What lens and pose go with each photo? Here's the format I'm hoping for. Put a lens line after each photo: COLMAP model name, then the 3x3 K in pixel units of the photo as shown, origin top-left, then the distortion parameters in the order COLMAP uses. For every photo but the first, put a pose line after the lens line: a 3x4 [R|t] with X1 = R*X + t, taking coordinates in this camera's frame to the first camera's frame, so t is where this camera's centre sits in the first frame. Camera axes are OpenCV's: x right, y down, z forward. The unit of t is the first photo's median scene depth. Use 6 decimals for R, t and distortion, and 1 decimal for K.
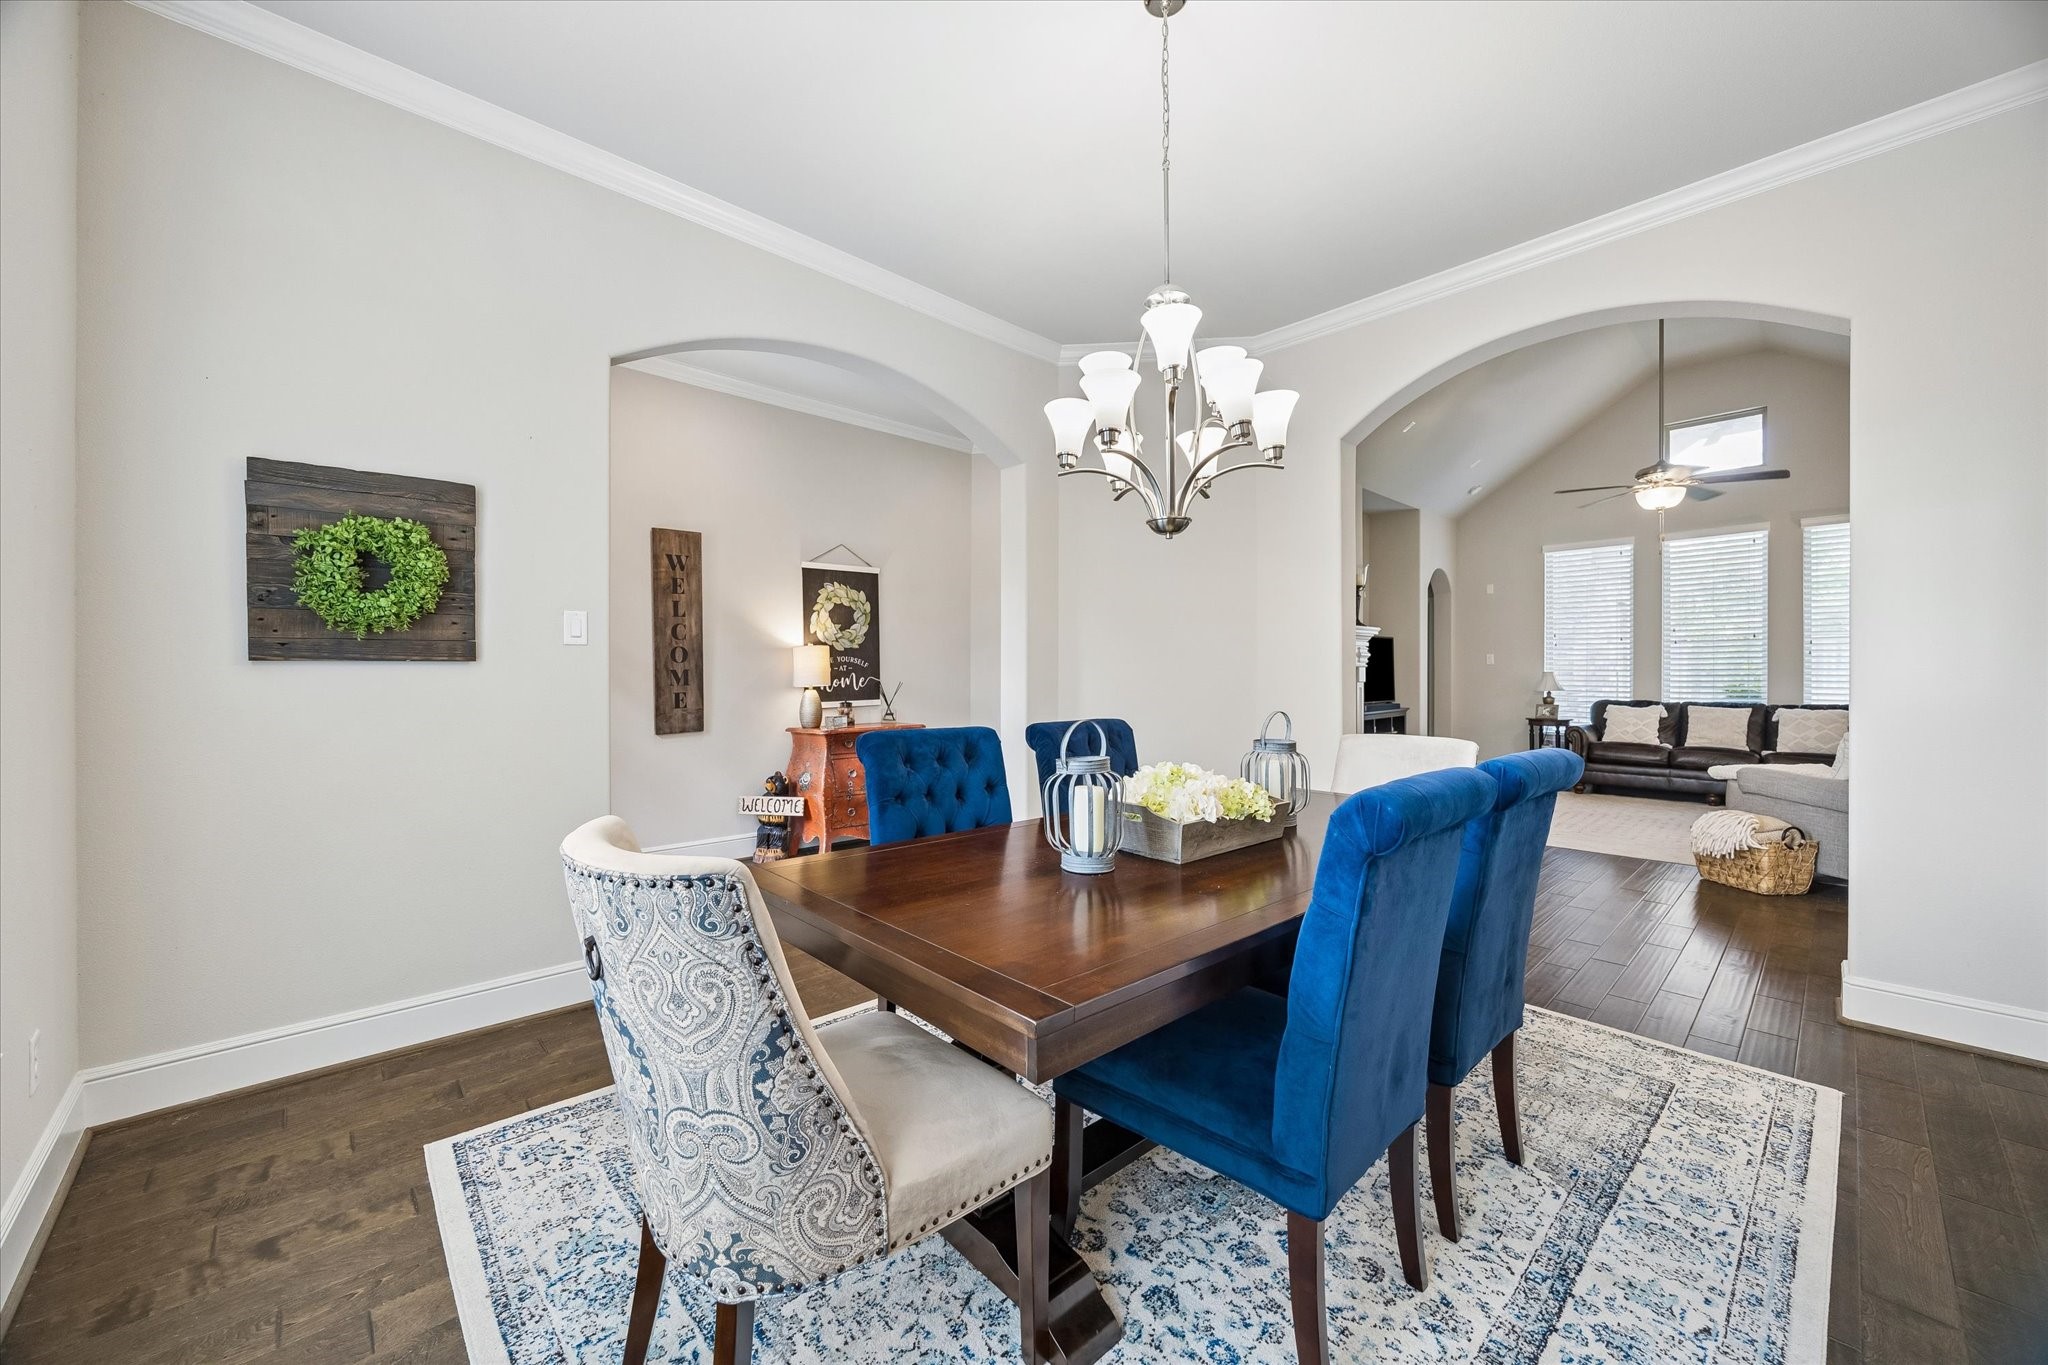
lens RADIAL K [[779.1, 0, 1003.1], [0, 779.1, 672.7], [0, 0, 1]] dist [-0.000909, -0.000058]
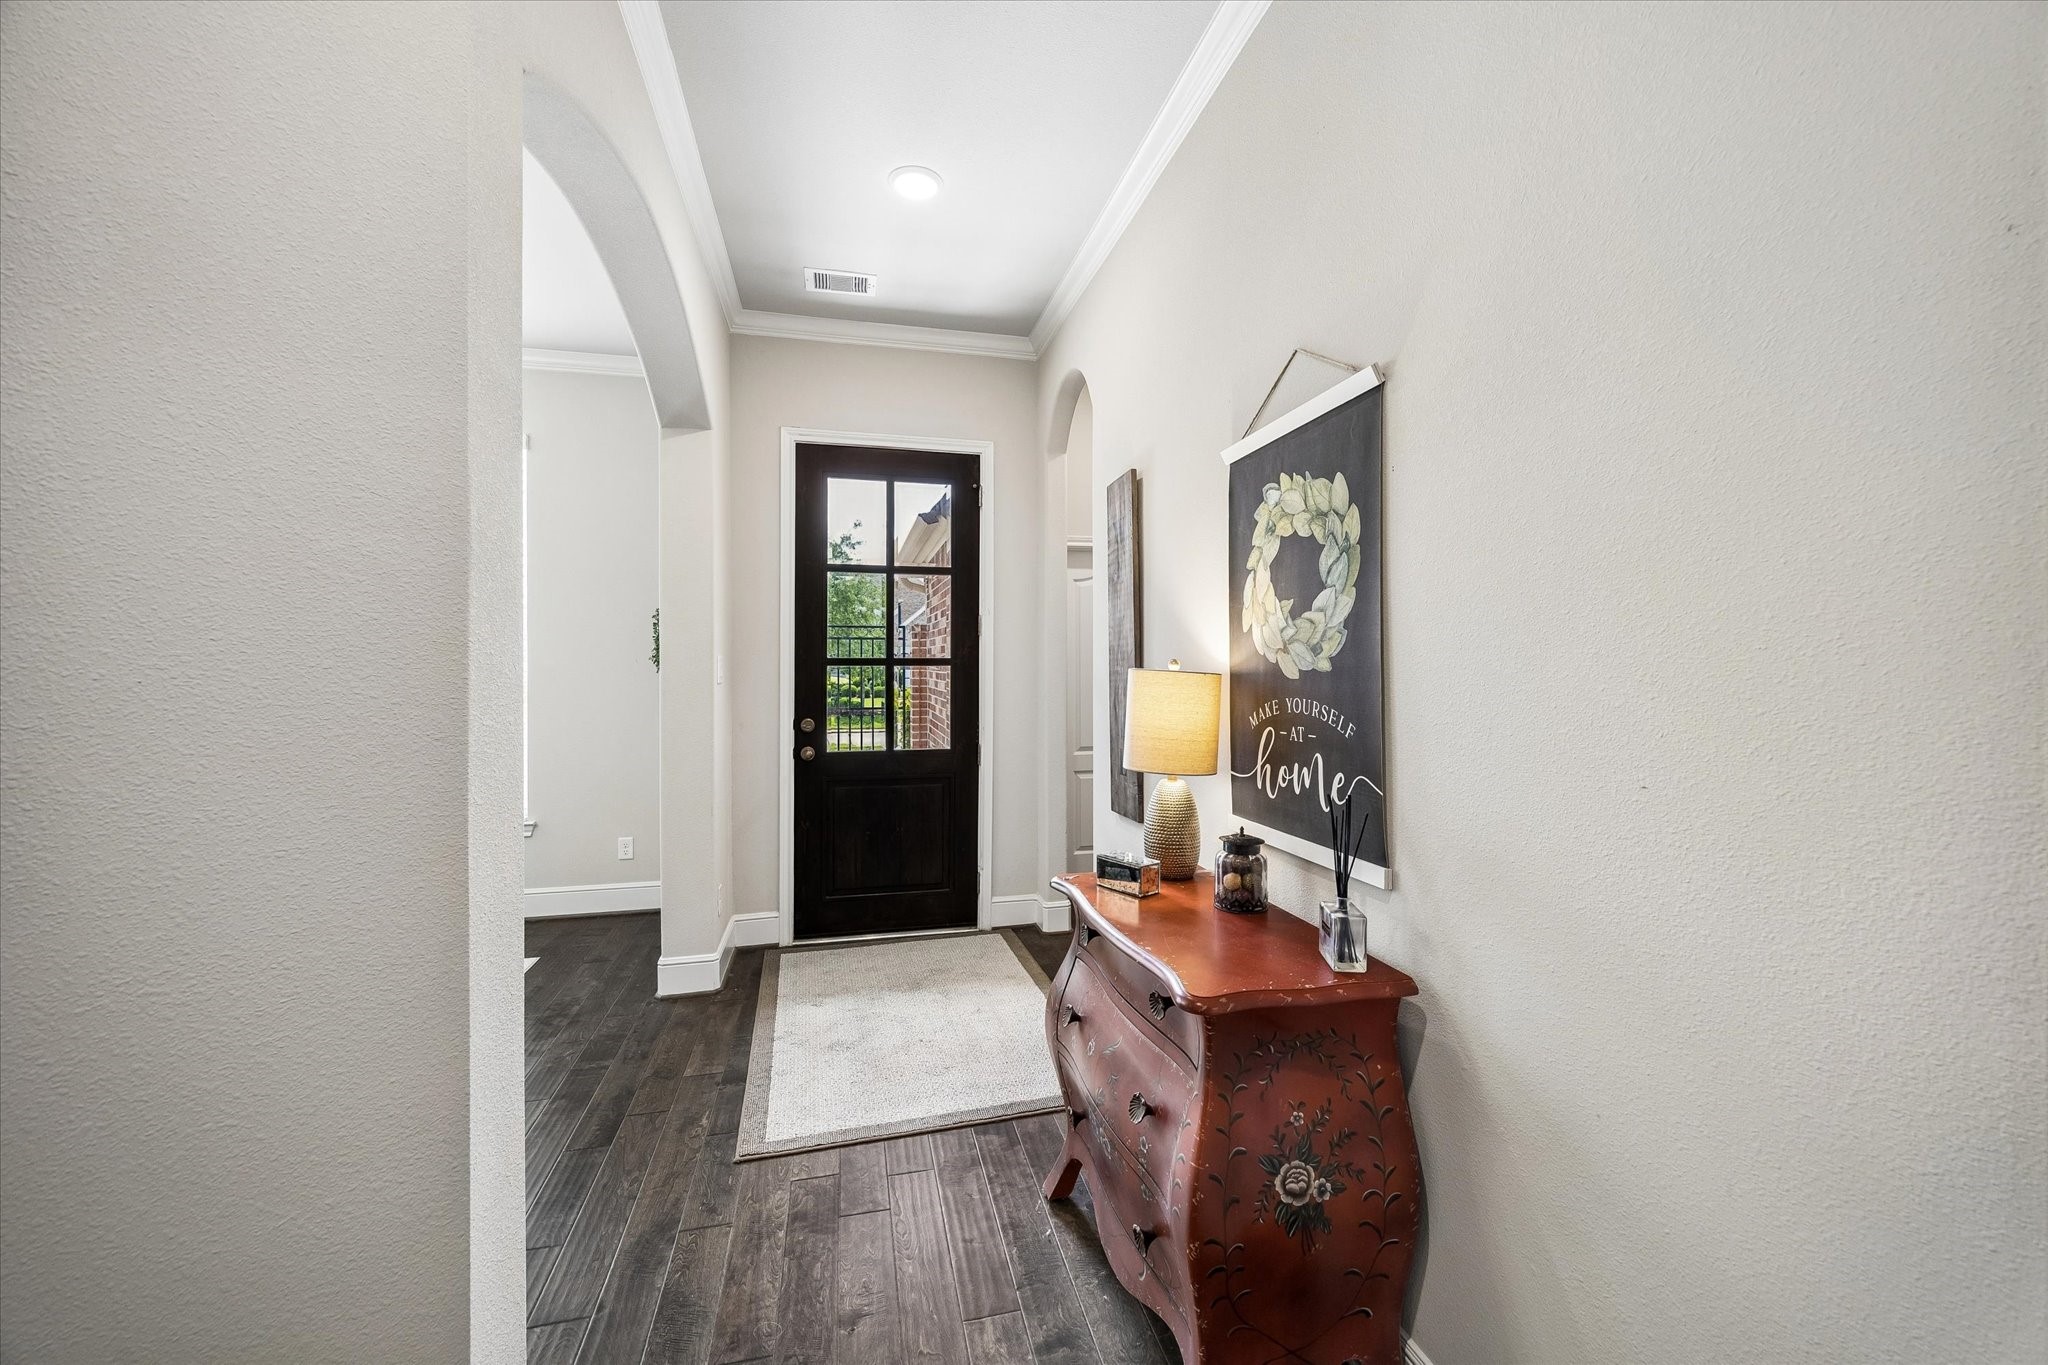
lens RADIAL K [[779.1, 0, 1033.6], [0, 779.1, 672.9], [0, 0, 1]] dist [-0.000909, -0.000058]
pose [[-0.457301, 0.013797, -0.889205, 0.150021], [-0.000977, 0.999871, 0.016016, -0.041969], [0.889311, 0.008193, -0.457229, 1.221040]]
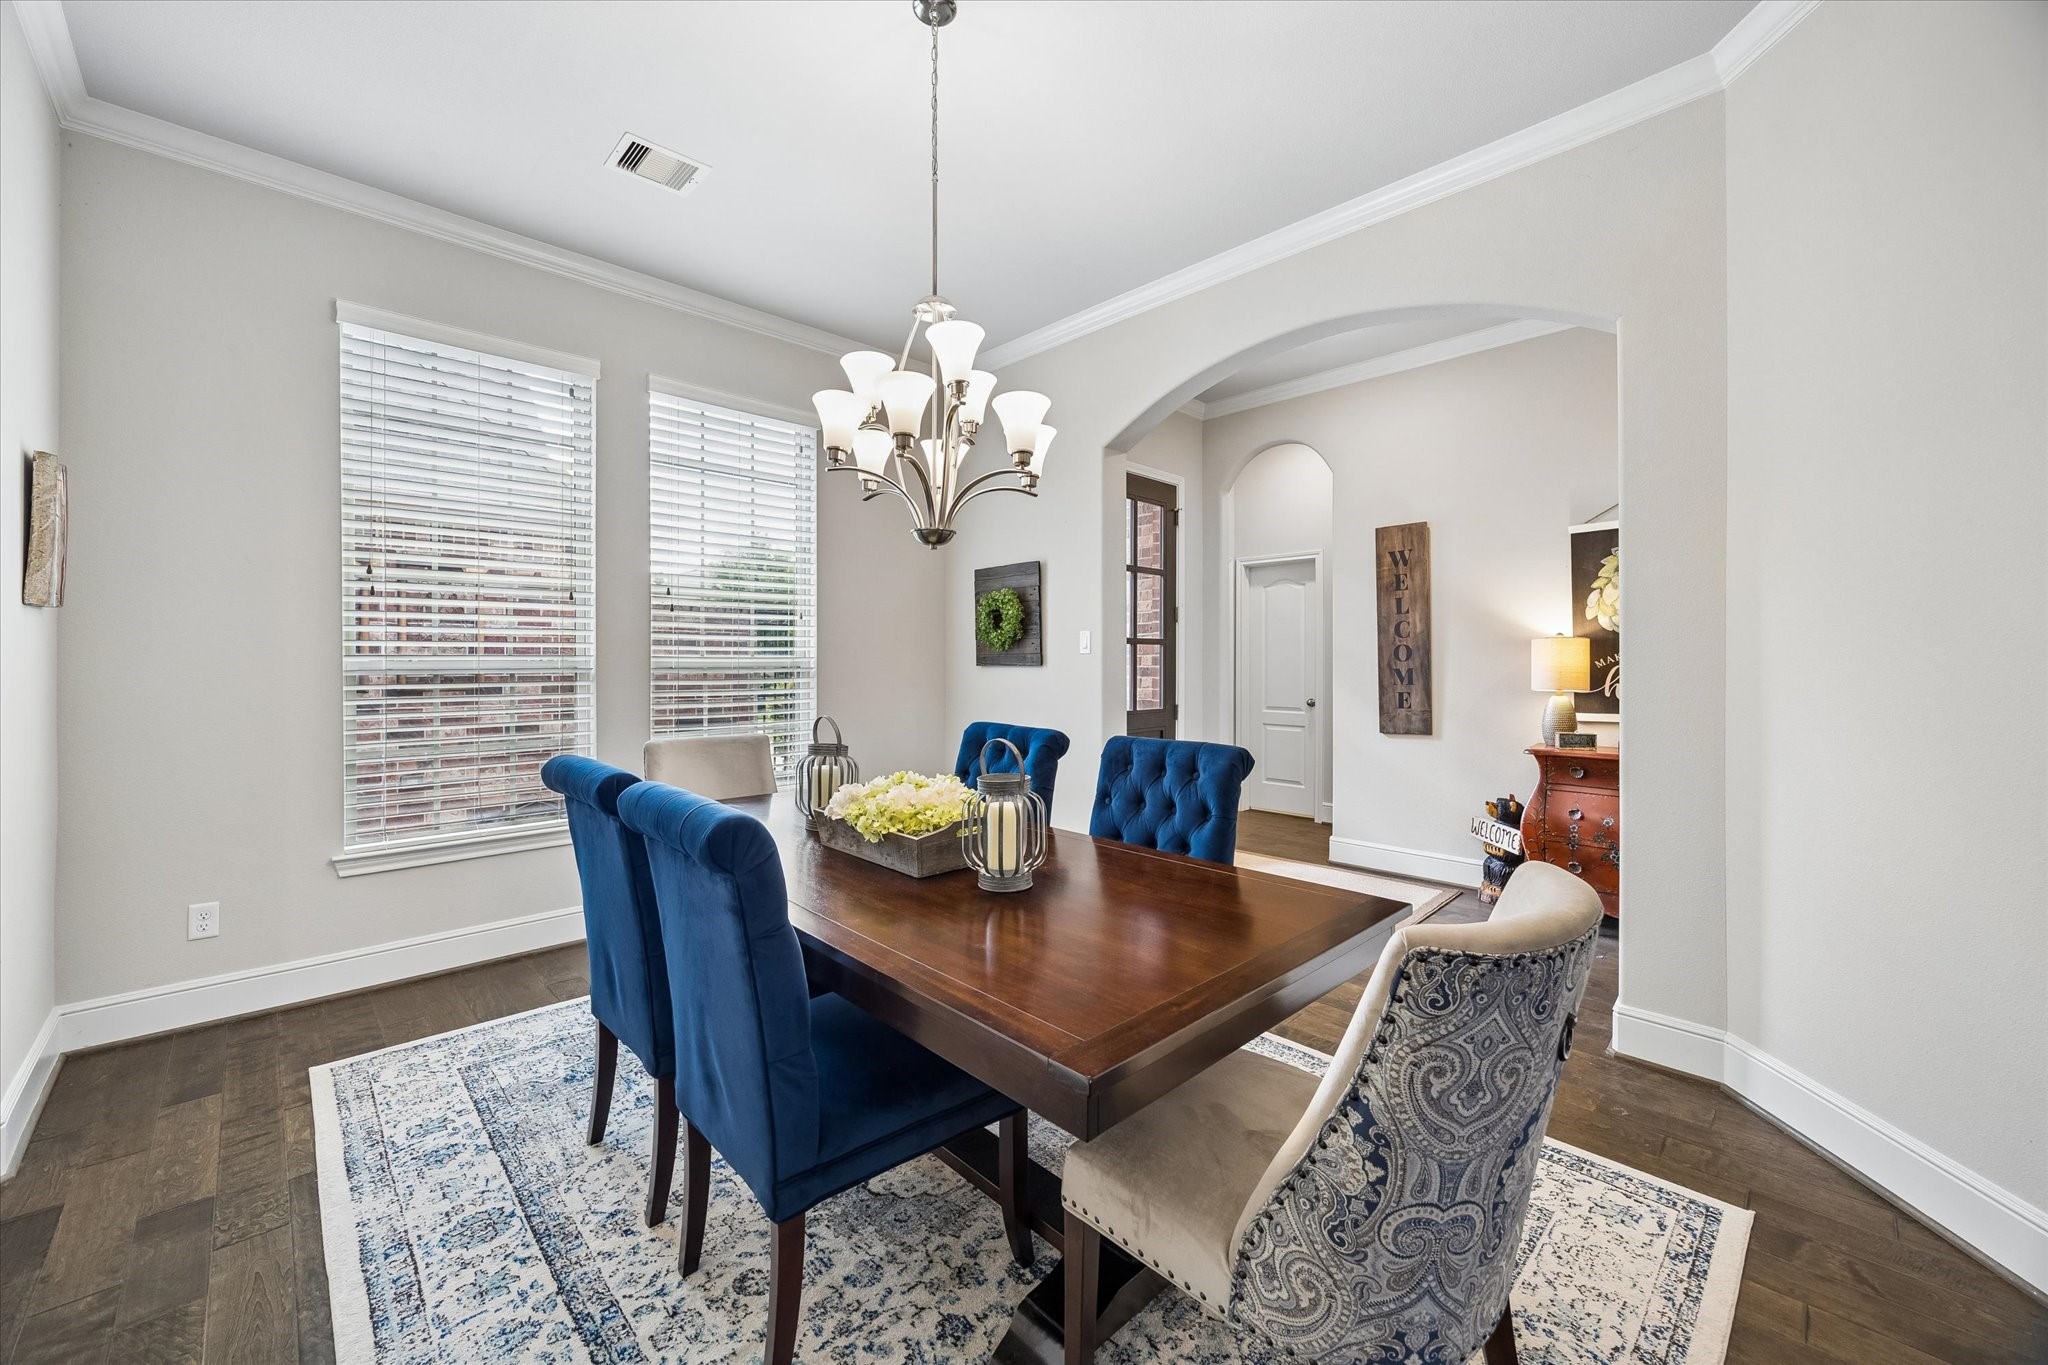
lens RADIAL K [[788.4, 0, 1009.5], [0, 788.4, 671.9], [0, 0, 1]] dist [-0.004107, -0.000128]
pose [[0.018344, 0.010075, -0.999781, 0.554388], [0.000285, 0.999949, 0.010082, -0.009799], [0.999832, -0.000469, 0.018340, 0.493710]]
